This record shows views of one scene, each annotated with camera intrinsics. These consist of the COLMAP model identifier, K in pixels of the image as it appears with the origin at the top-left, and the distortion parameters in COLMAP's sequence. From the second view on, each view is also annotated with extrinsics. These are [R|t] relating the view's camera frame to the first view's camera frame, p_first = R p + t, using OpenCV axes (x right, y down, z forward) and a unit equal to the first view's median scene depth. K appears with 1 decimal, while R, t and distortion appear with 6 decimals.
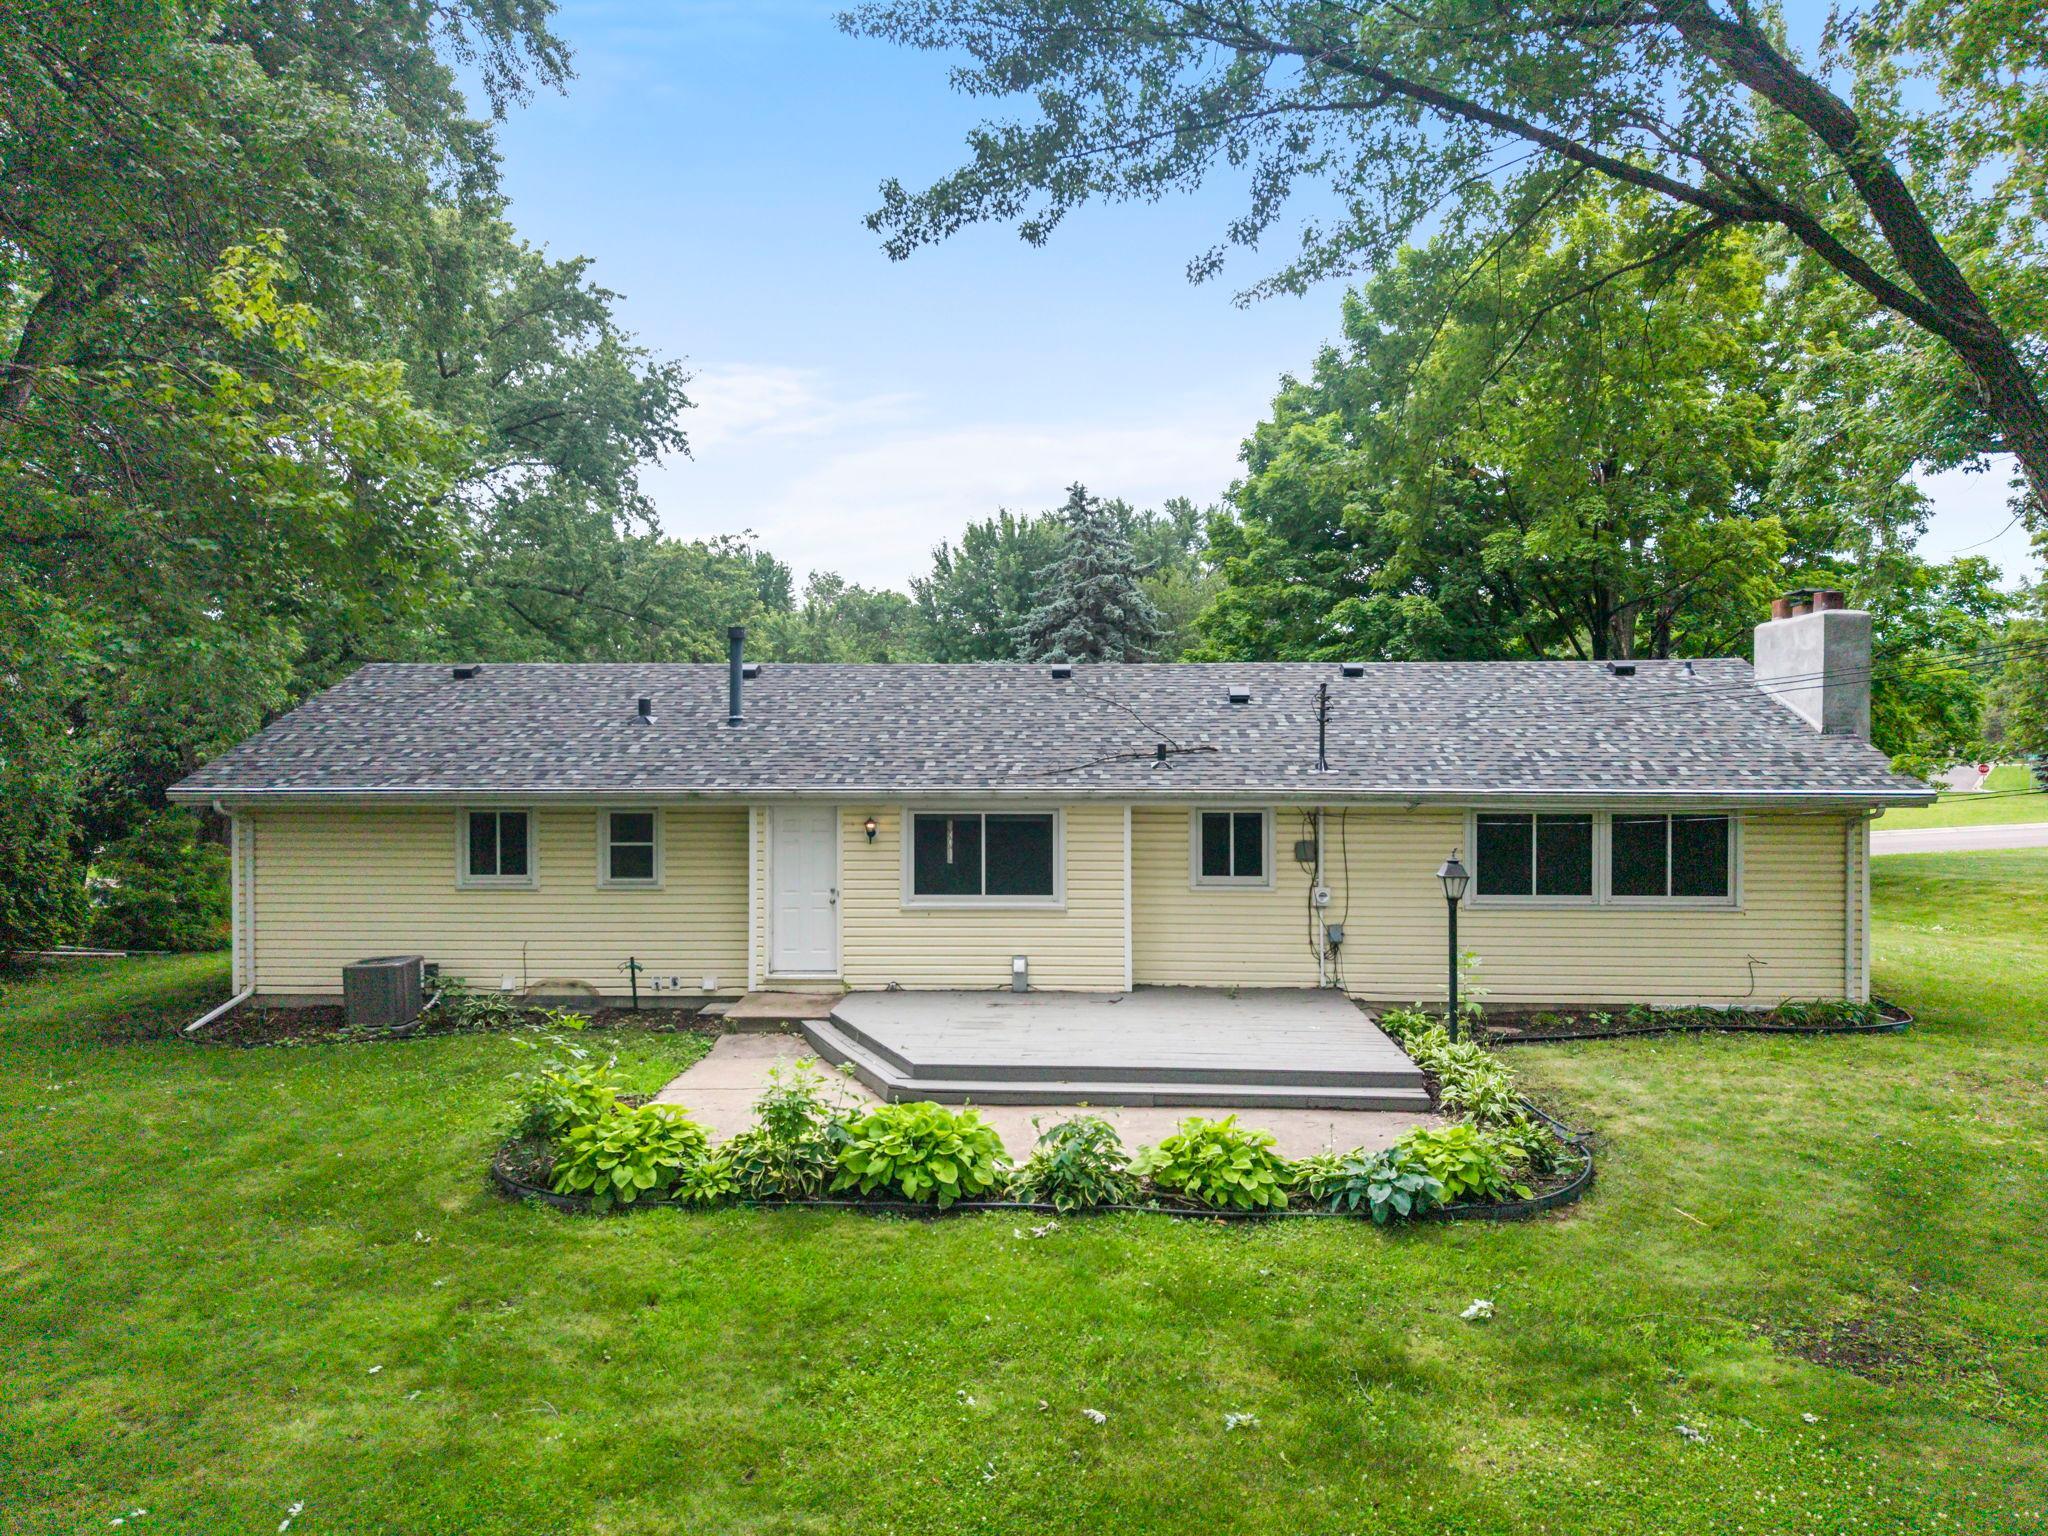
lens RADIAL K [[1379.4, 0, 1031.3], [0, 1379.4, 761.5], [0, 0, 1]] dist [0.012718, -0.021542]
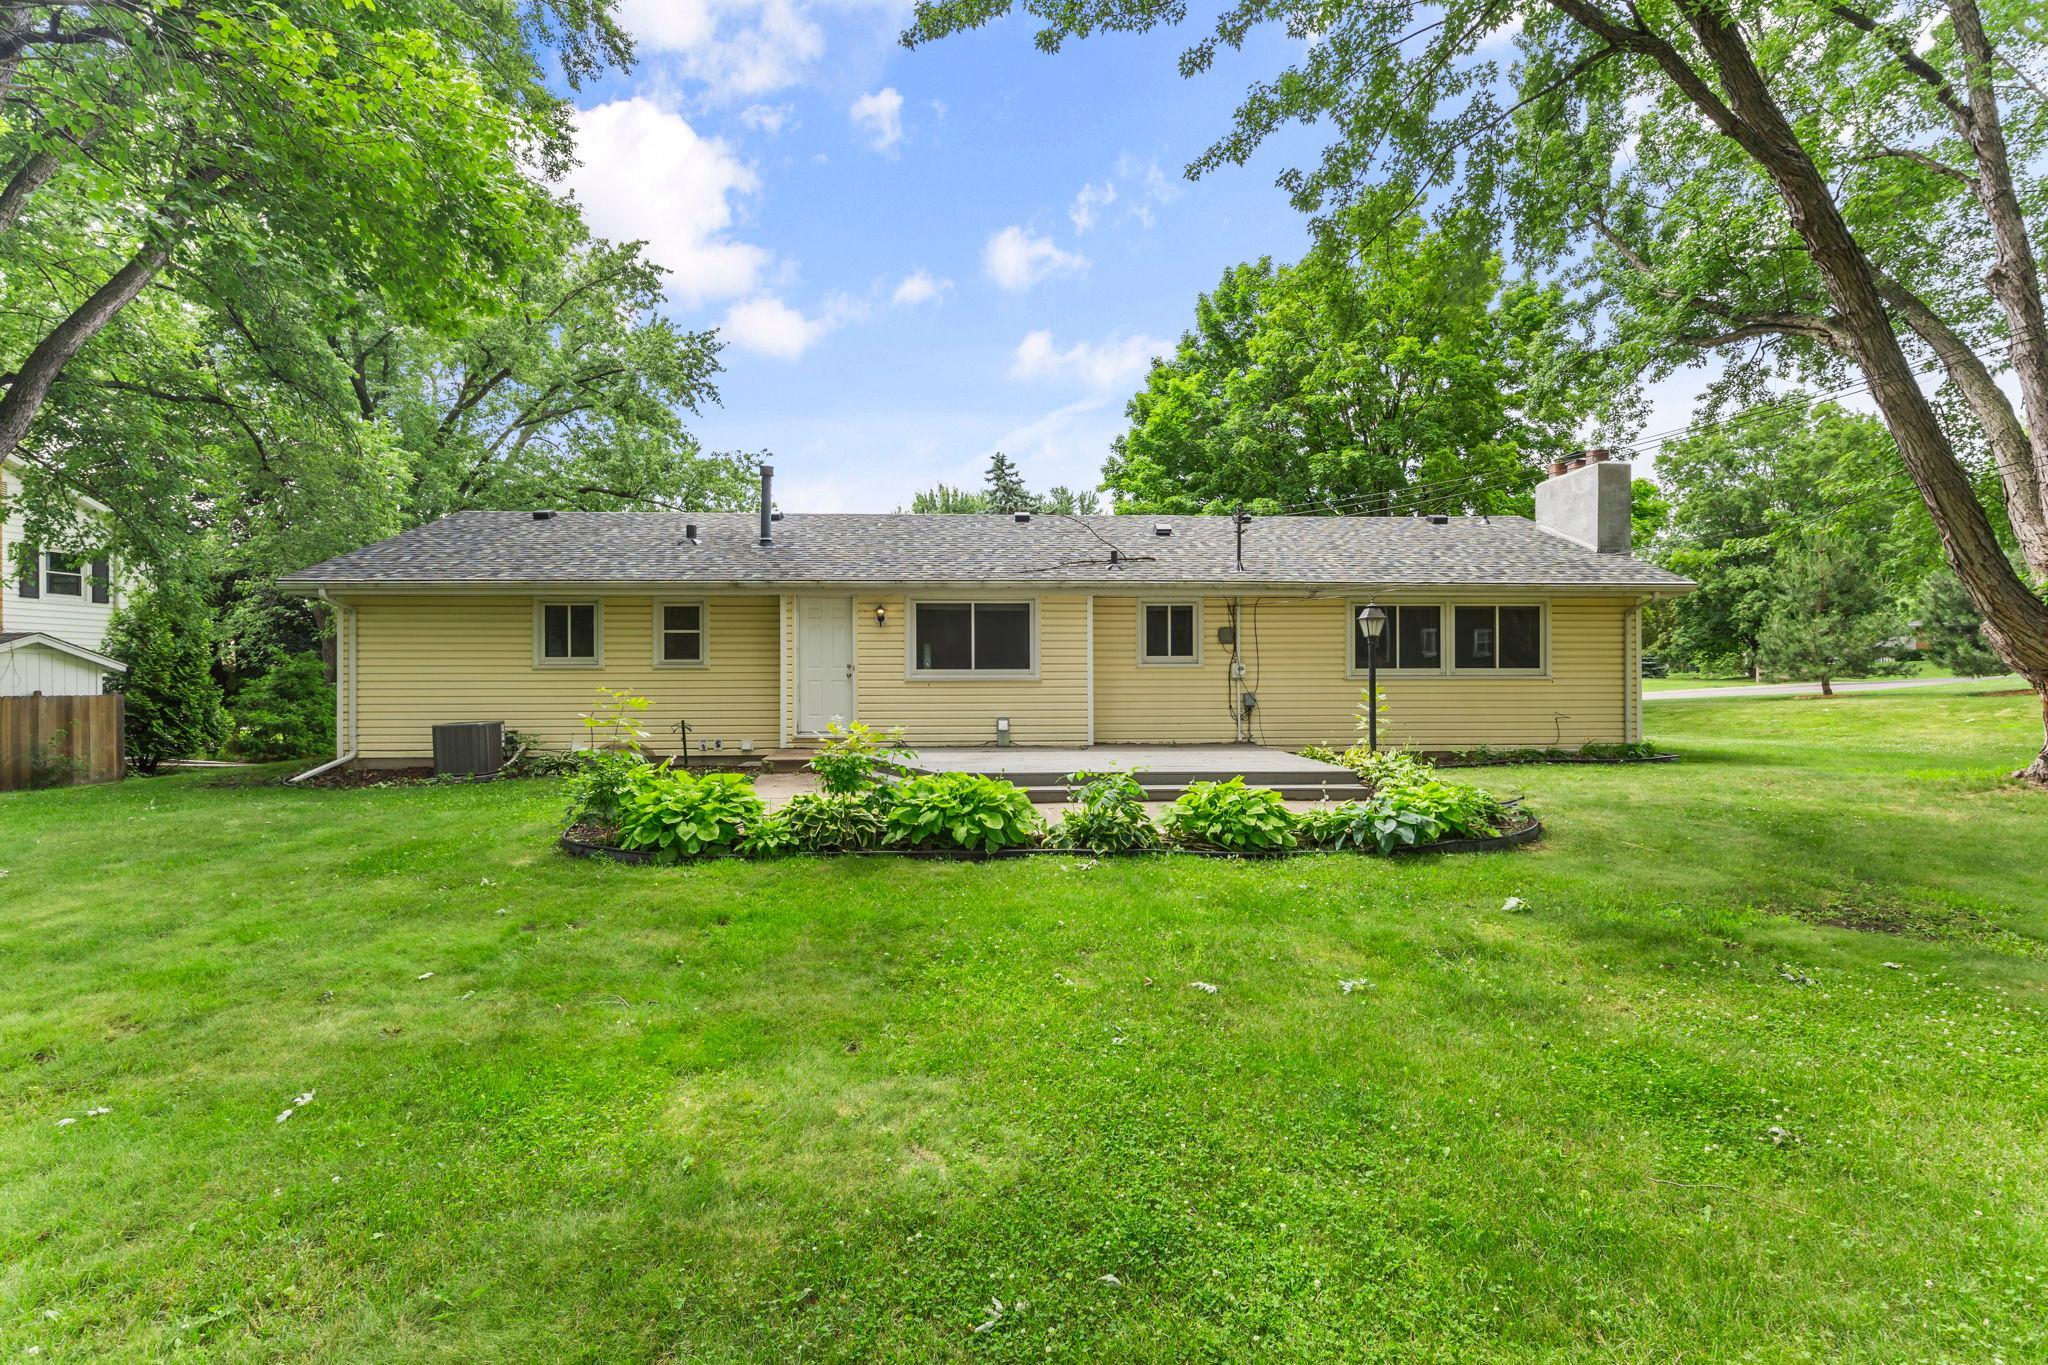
lens RADIAL K [[943.3, 0, 1034.4], [0, 943.3, 670.1], [0, 0, 1]] dist [-0.007999, 0.000902]
pose [[0.996109, -0.002163, 0.088107, -0.056851], [0.003472, 0.999886, -0.014710, 0.114679], [-0.088065, 0.014959, 0.996002, 0.154825]]
